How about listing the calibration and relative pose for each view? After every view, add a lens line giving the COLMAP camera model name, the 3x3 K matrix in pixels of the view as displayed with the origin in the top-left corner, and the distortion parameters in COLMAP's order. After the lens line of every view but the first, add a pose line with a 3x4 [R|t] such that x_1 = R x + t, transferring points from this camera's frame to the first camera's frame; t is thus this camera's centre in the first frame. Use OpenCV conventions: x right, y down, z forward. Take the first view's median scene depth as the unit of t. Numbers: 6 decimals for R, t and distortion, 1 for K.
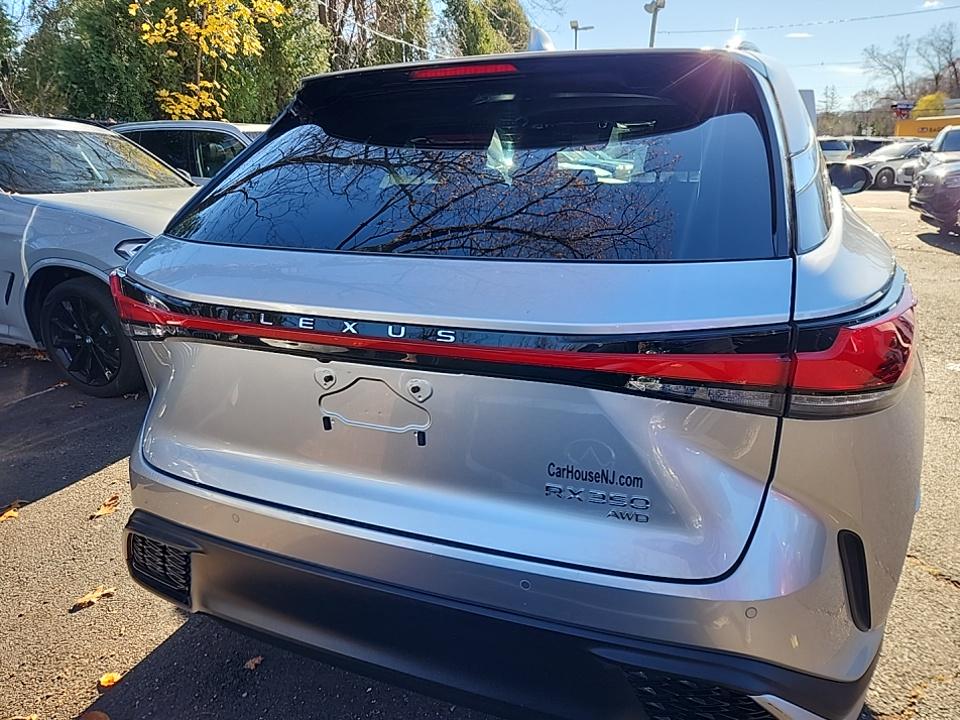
lens RADIAL K [[671.0, 0, 480.0], [0, 671.0, 360.0], [0, 0, 1]] dist [0.037942, -0.032968]
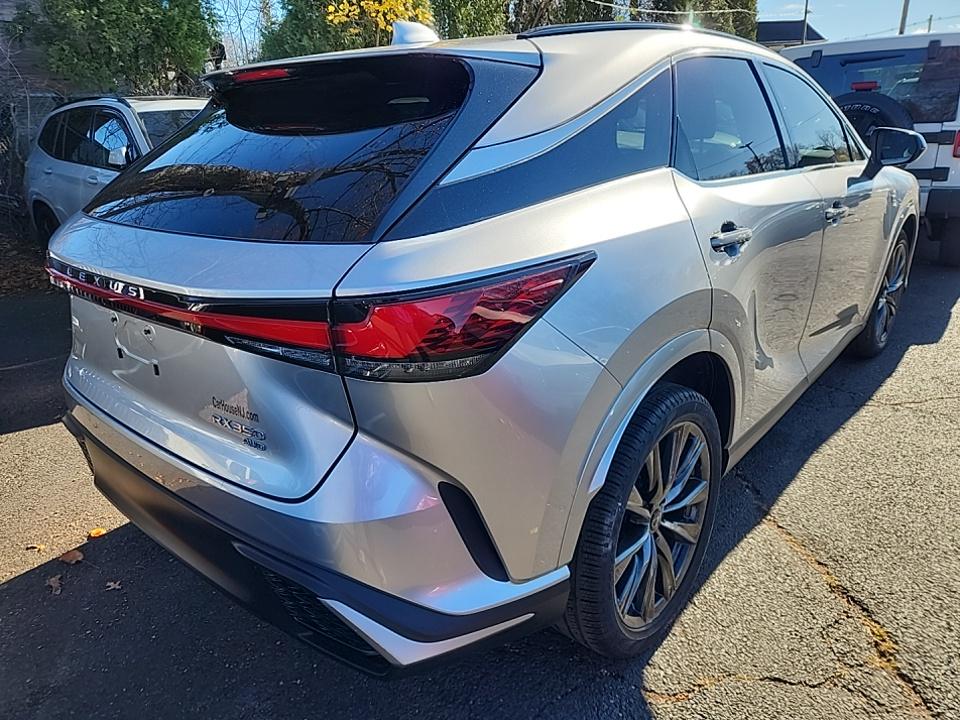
lens RADIAL K [[671.0, 0, 480.0], [0, 671.0, 360.0], [0, 0, 1]] dist [0.037942, -0.032968]
pose [[0.944405, 0.091903, -0.315680, 0.147094], [-0.073975, 0.994916, 0.068339, -0.006224], [0.320355, -0.041188, 0.946402, -0.007152]]
